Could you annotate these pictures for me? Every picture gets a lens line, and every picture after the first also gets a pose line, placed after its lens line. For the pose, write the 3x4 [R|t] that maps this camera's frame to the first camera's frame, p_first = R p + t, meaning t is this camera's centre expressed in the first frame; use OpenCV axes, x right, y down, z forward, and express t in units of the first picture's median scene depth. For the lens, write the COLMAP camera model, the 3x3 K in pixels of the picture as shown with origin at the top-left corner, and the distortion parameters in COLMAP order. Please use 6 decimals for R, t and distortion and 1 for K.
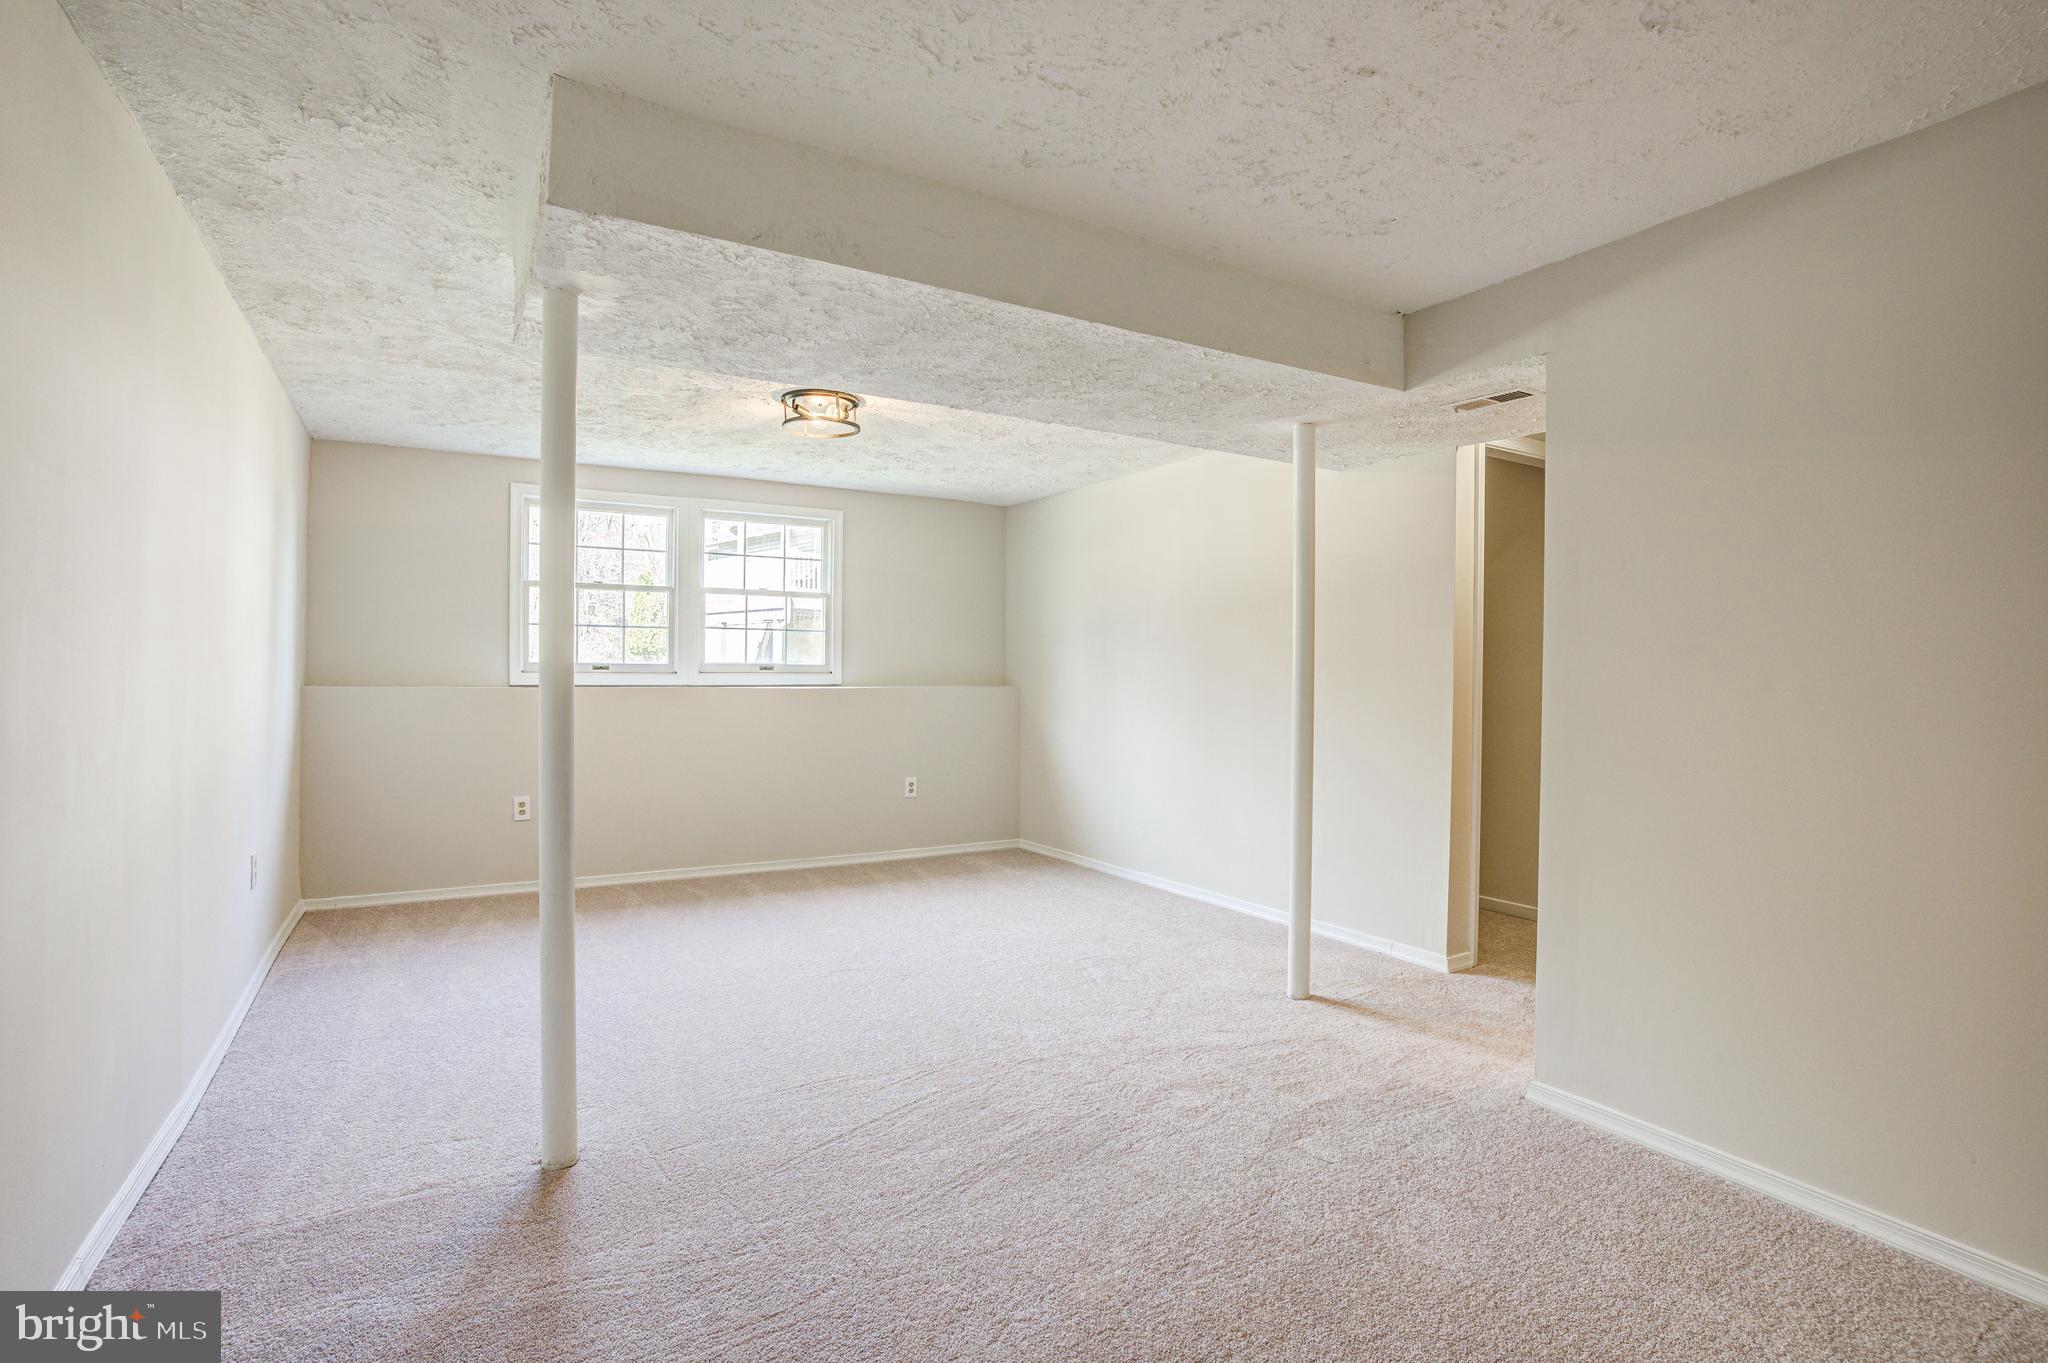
lens RADIAL K [[1032.6, 0, 1024.0], [0, 1032.6, 681.5], [0, 0, 1]] dist [-0.072530, 0.048062]
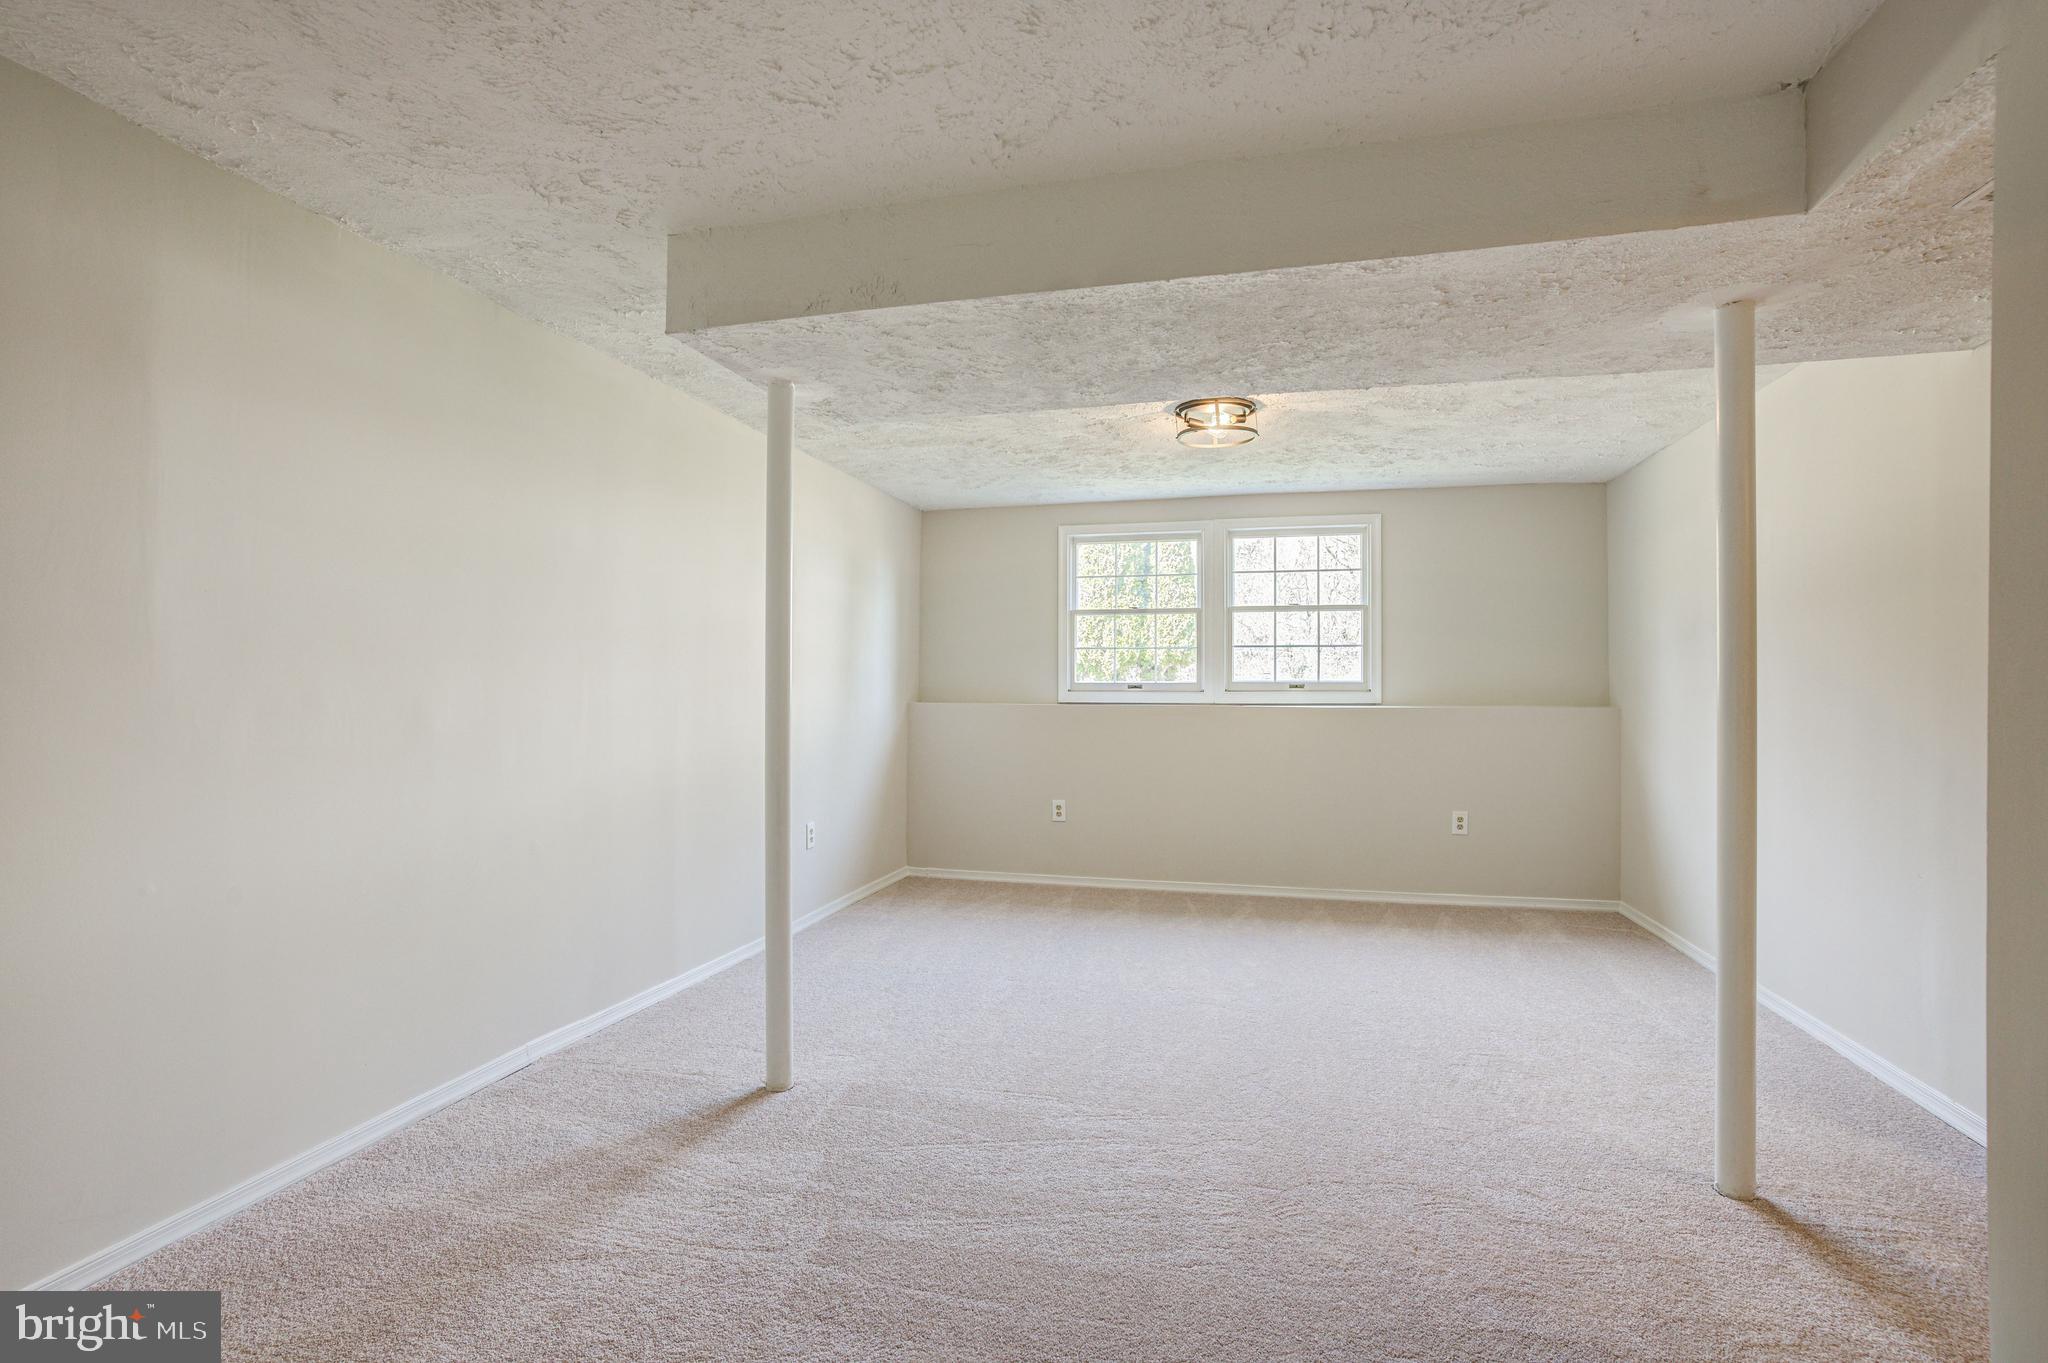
lens RADIAL K [[1032.6, 0, 1024.0], [0, 1032.6, 681.5], [0, 0, 1]] dist [-0.072530, 0.048062]
pose [[0.682087, -0.009984, -0.731203, 0.362008], [-0.003474, 0.999851, -0.016894, -0.000263], [0.731263, 0.014064, 0.681951, 0.199767]]
